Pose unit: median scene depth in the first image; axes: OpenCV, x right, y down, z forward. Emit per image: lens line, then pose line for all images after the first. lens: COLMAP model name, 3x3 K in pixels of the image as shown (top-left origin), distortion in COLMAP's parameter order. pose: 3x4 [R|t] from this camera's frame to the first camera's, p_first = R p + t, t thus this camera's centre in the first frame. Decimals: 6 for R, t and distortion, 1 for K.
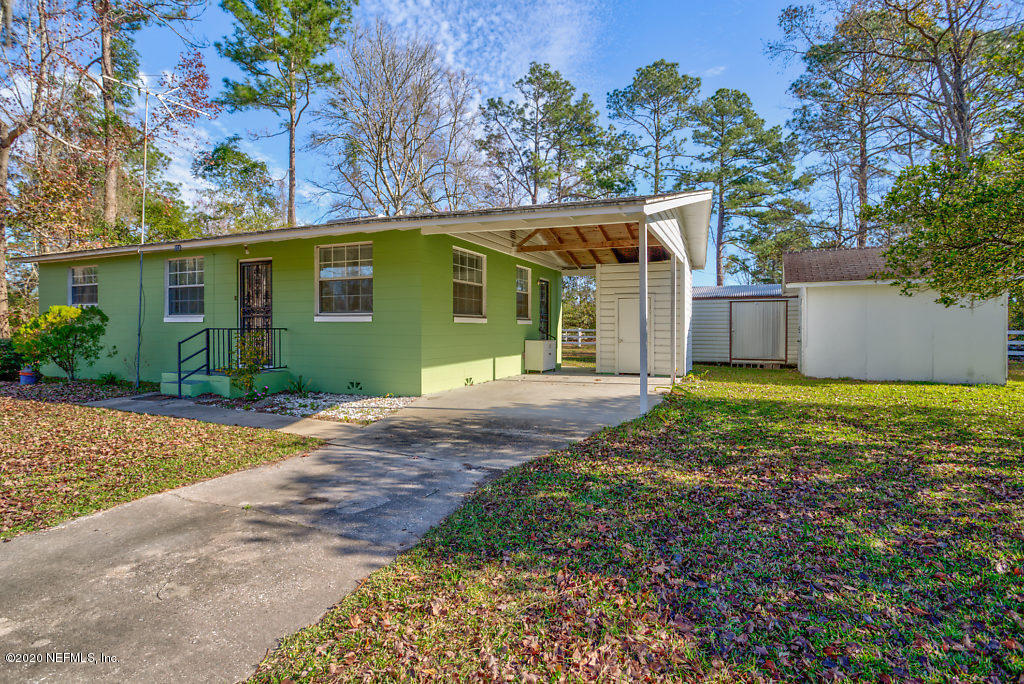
lens RADIAL K [[482.2, 0, 516.6], [0, 482.2, 327.0], [0, 0, 1]] dist [-0.001219, 0.000774]
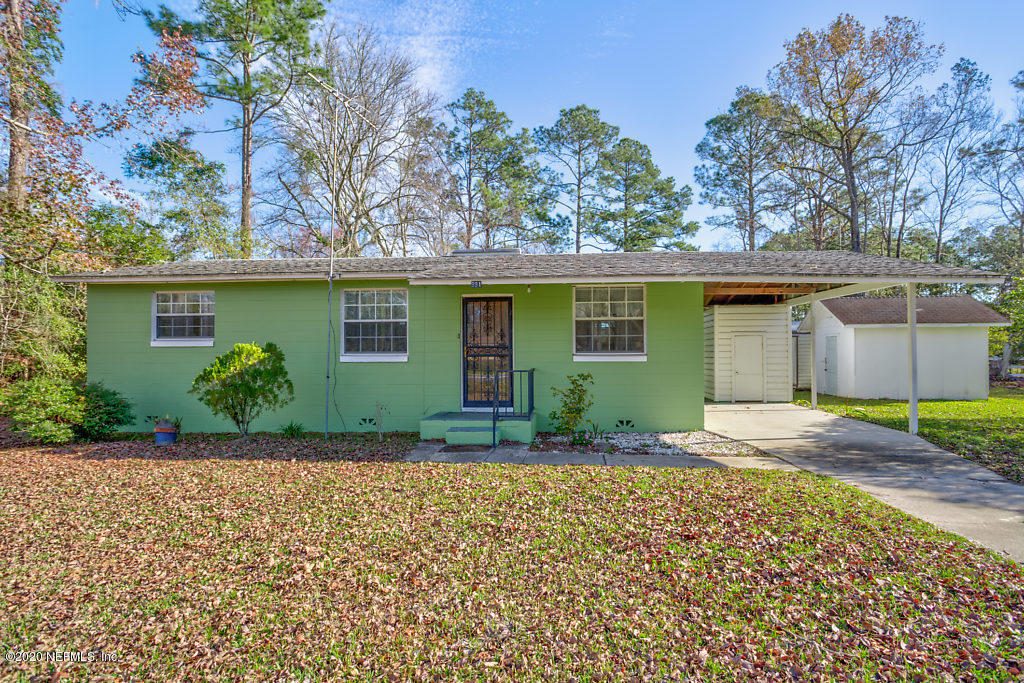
lens RADIAL K [[482.2, 0, 539.9], [0, 482.2, 350.8], [0, 0, 1]] dist [-0.001219, 0.000774]
pose [[0.950536, -0.003797, 0.310590, -0.153829], [0.004691, 0.999987, -0.002131, -0.006040], [-0.310578, 0.003483, 0.950542, 0.014092]]
